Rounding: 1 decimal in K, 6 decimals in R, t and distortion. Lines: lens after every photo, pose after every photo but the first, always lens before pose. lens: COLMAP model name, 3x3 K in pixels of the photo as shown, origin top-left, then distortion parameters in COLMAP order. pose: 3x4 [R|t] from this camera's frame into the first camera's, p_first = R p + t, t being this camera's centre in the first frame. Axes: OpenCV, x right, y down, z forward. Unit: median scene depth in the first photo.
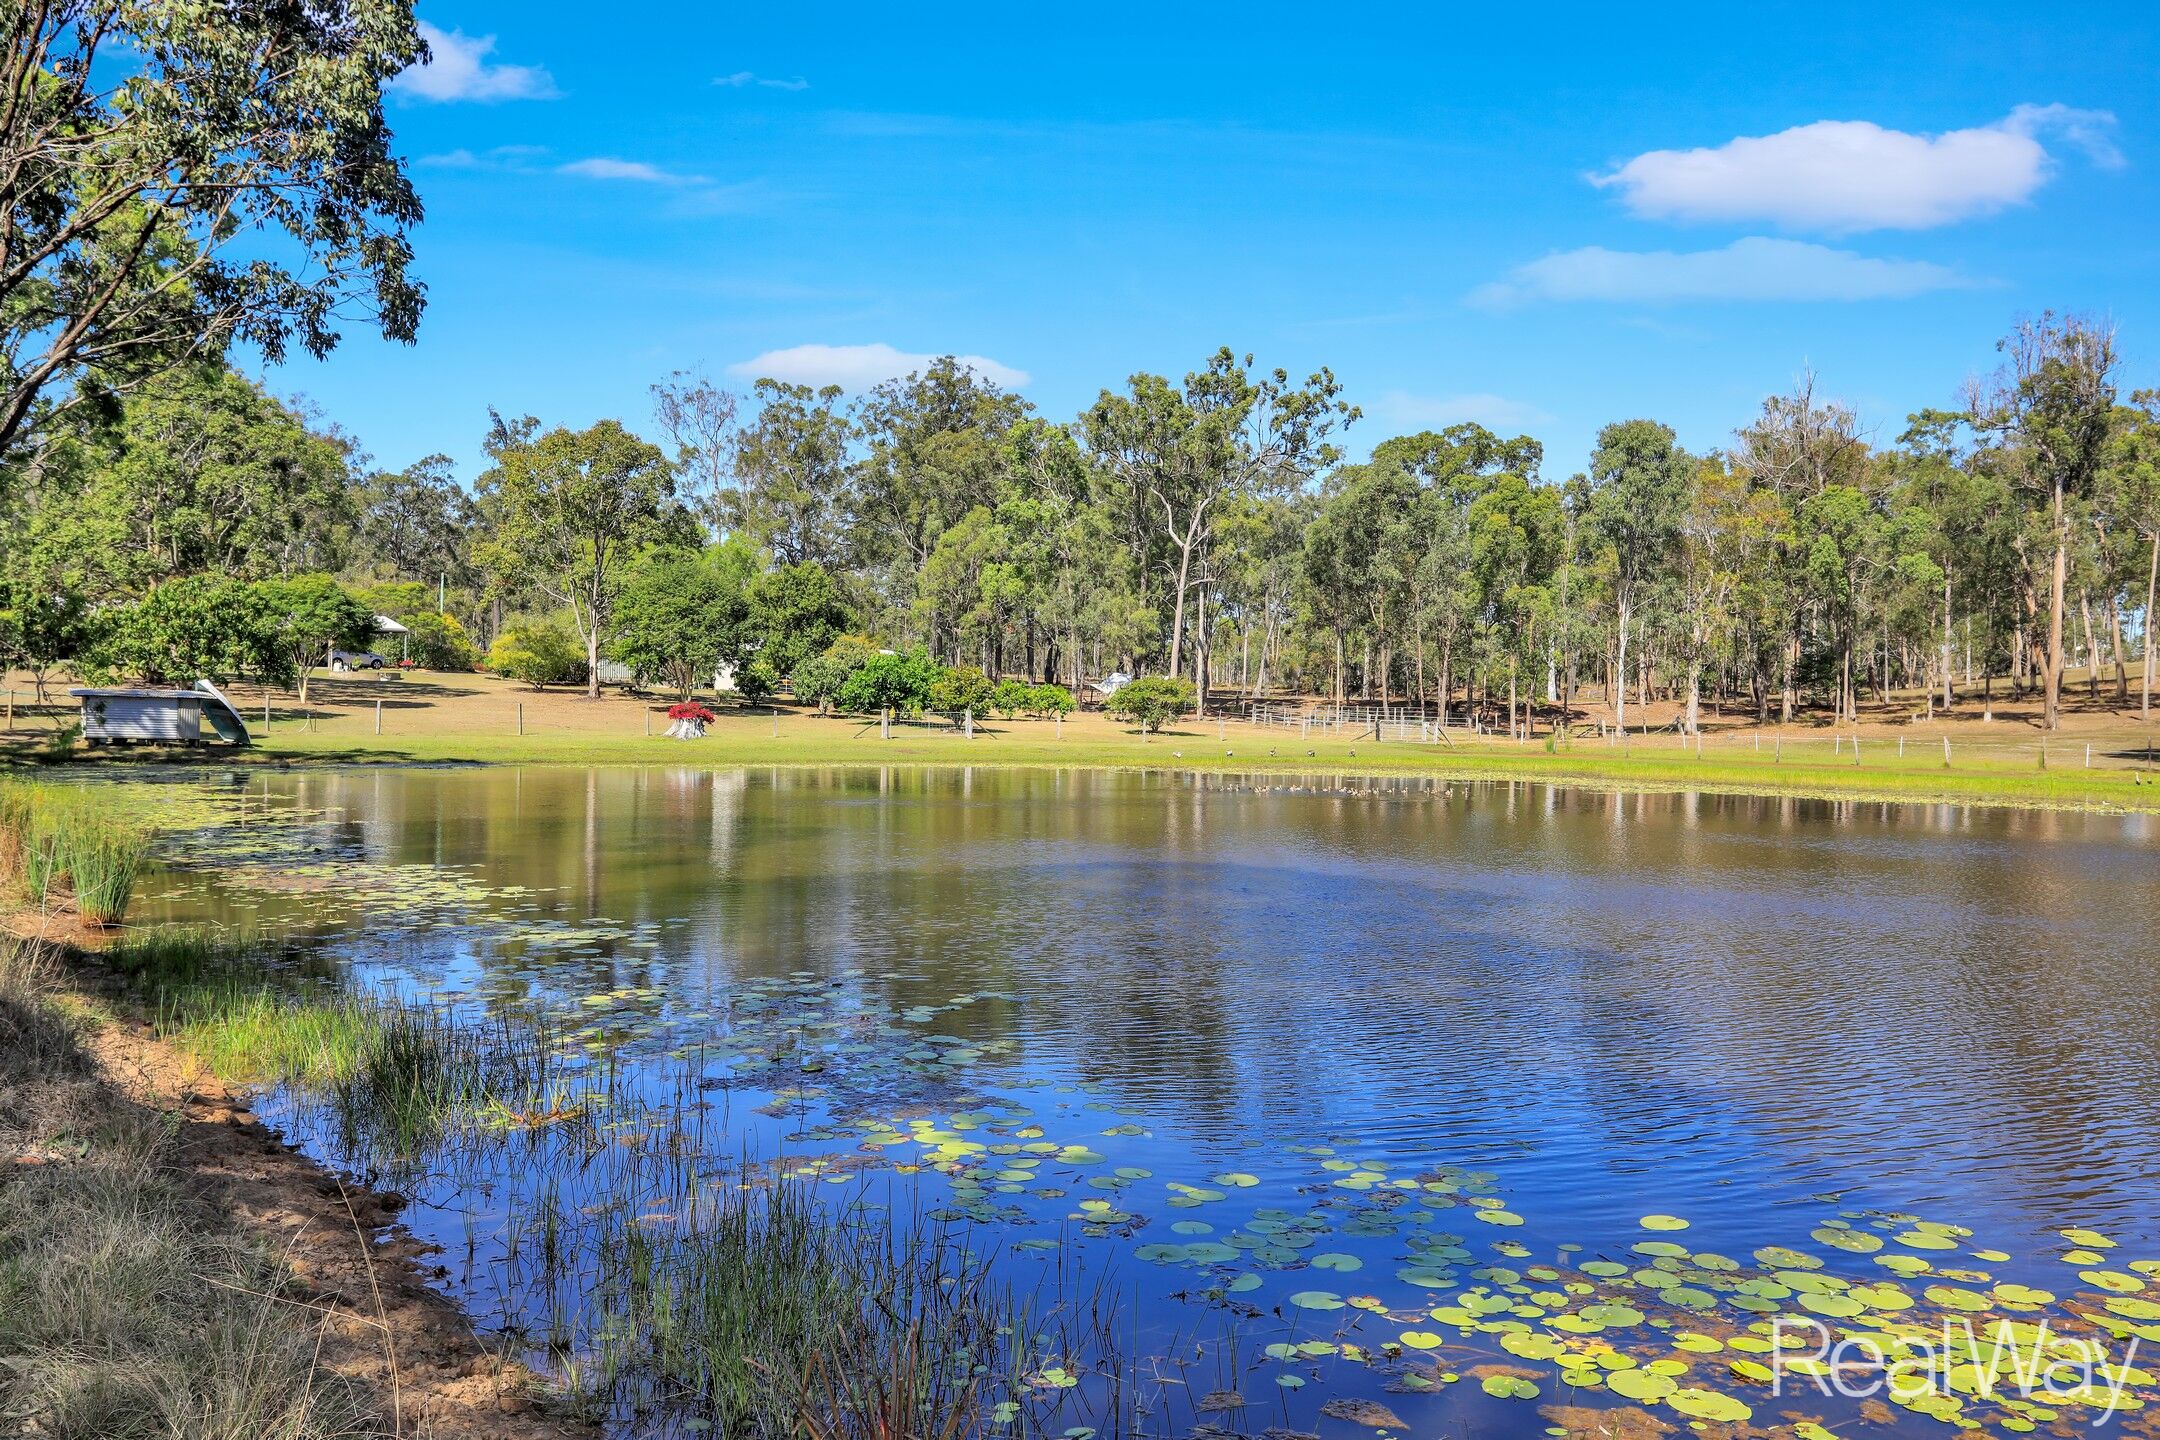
lens RADIAL K [[1805.7, 0, 1079.9], [0, 1805.7, 719.0], [0, 0, 1]] dist [-0.000677, -0.000132]
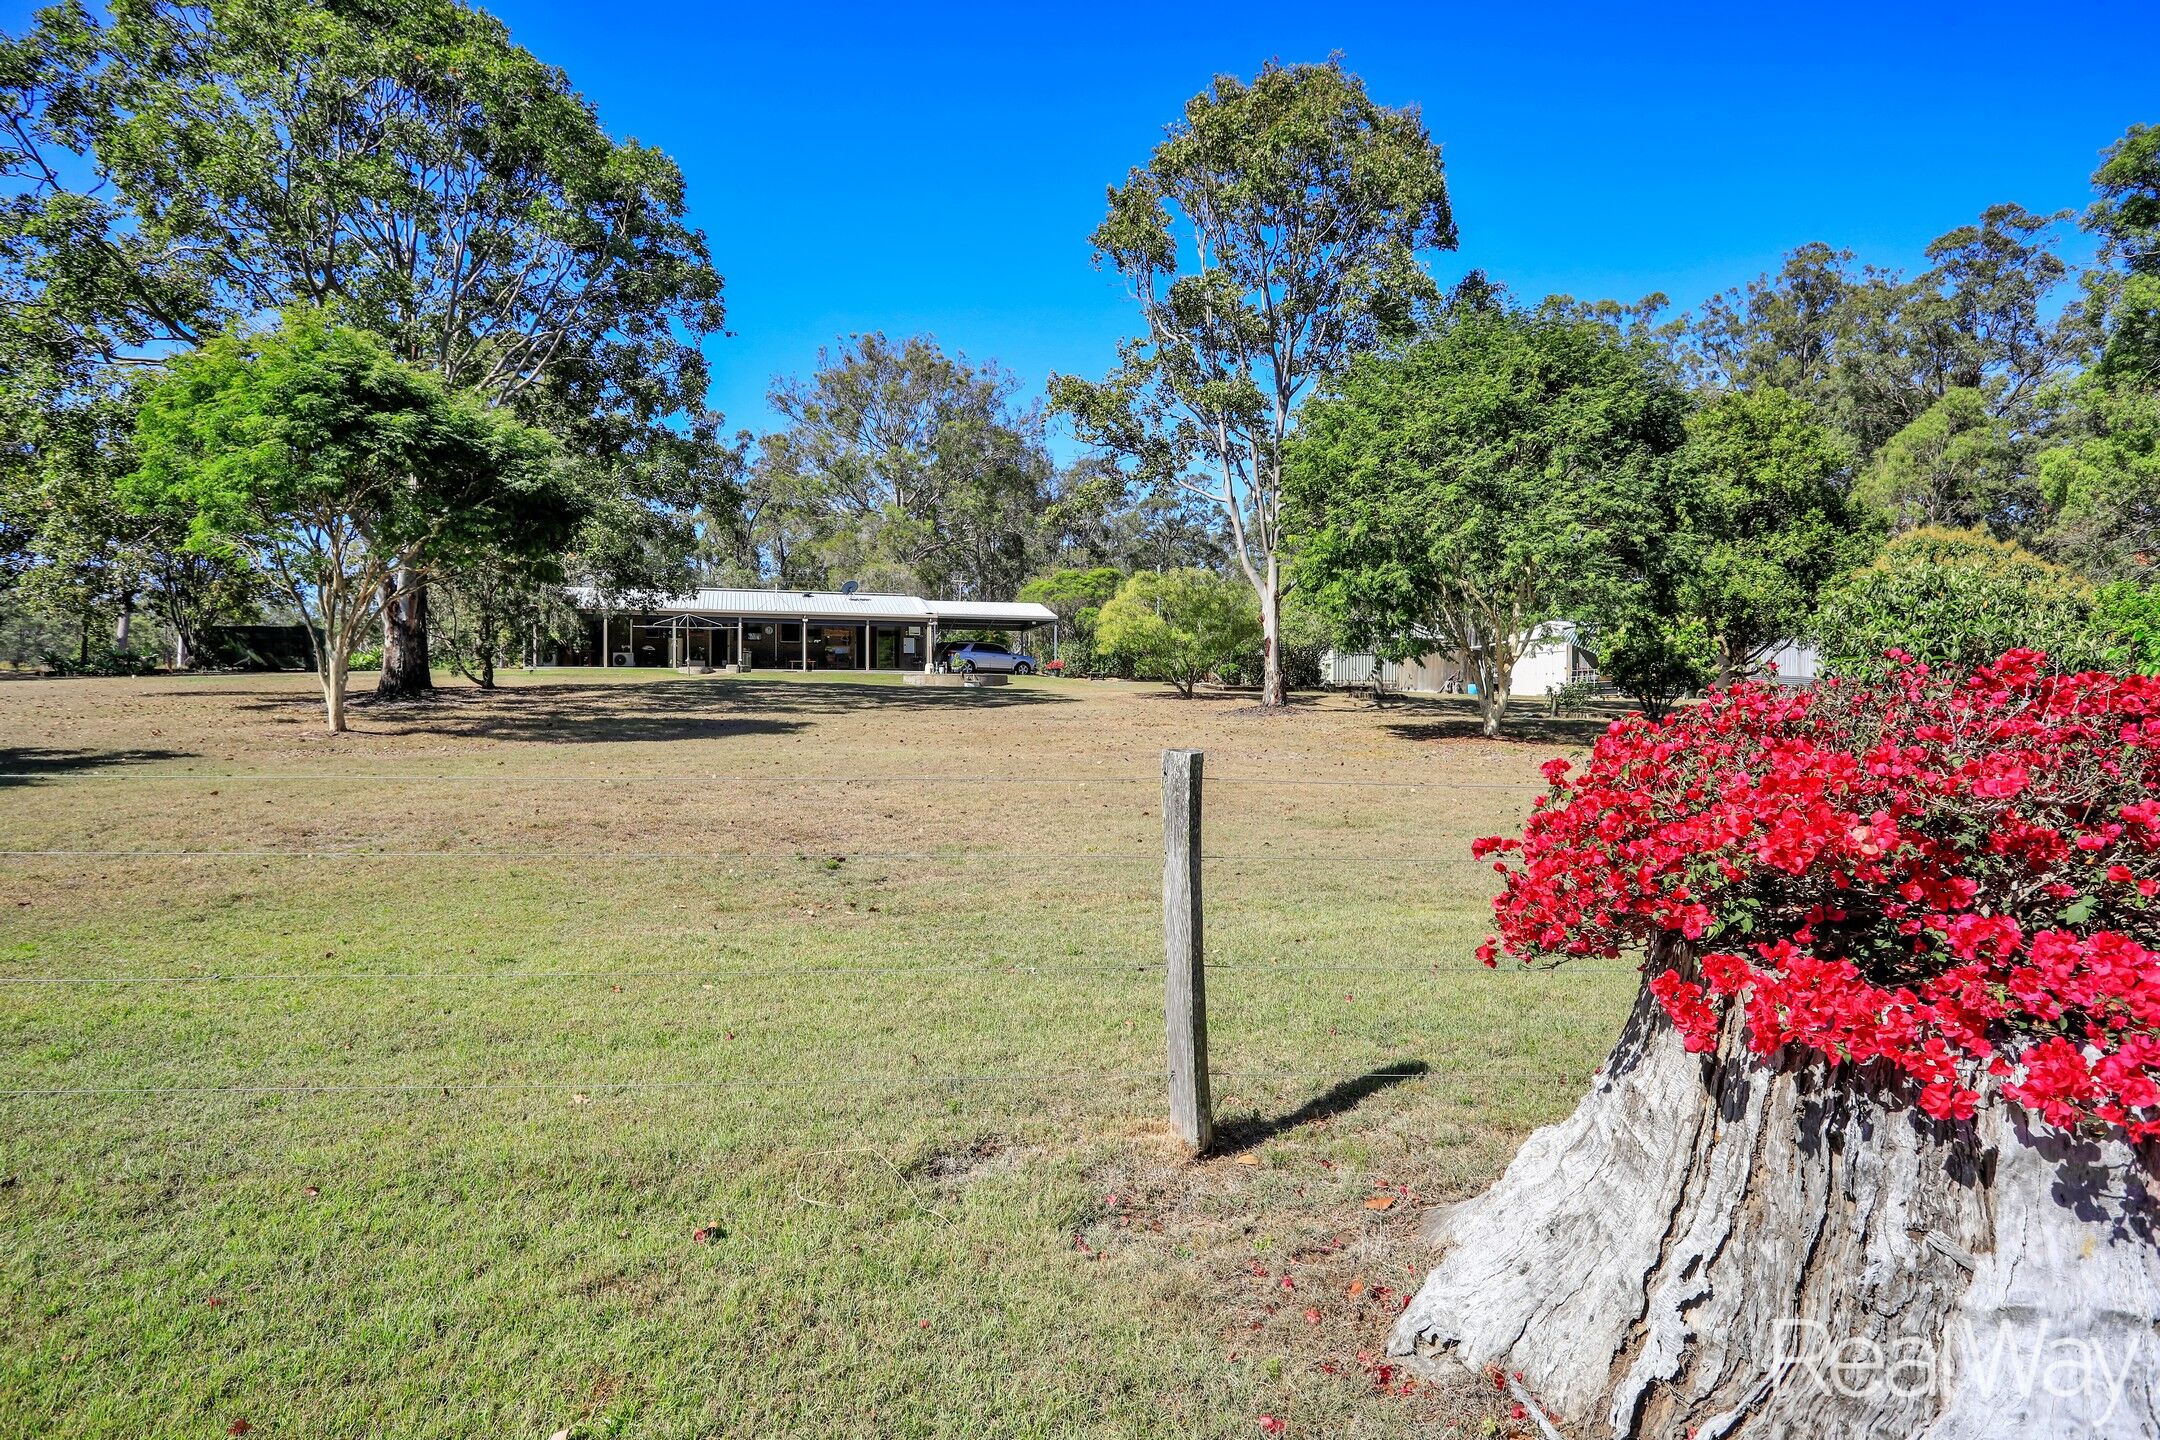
lens RADIAL K [[1244.3, 0, 1079.8], [0, 1244.3, 722.4], [0, 0, 1]] dist [-0.000378, 0.000022]
pose [[0.878041, -0.007028, -0.478533, -0.172692], [0.002166, 0.999940, -0.010712, -0.004539], [0.478580, 0.008369, 0.878004, 0.749976]]
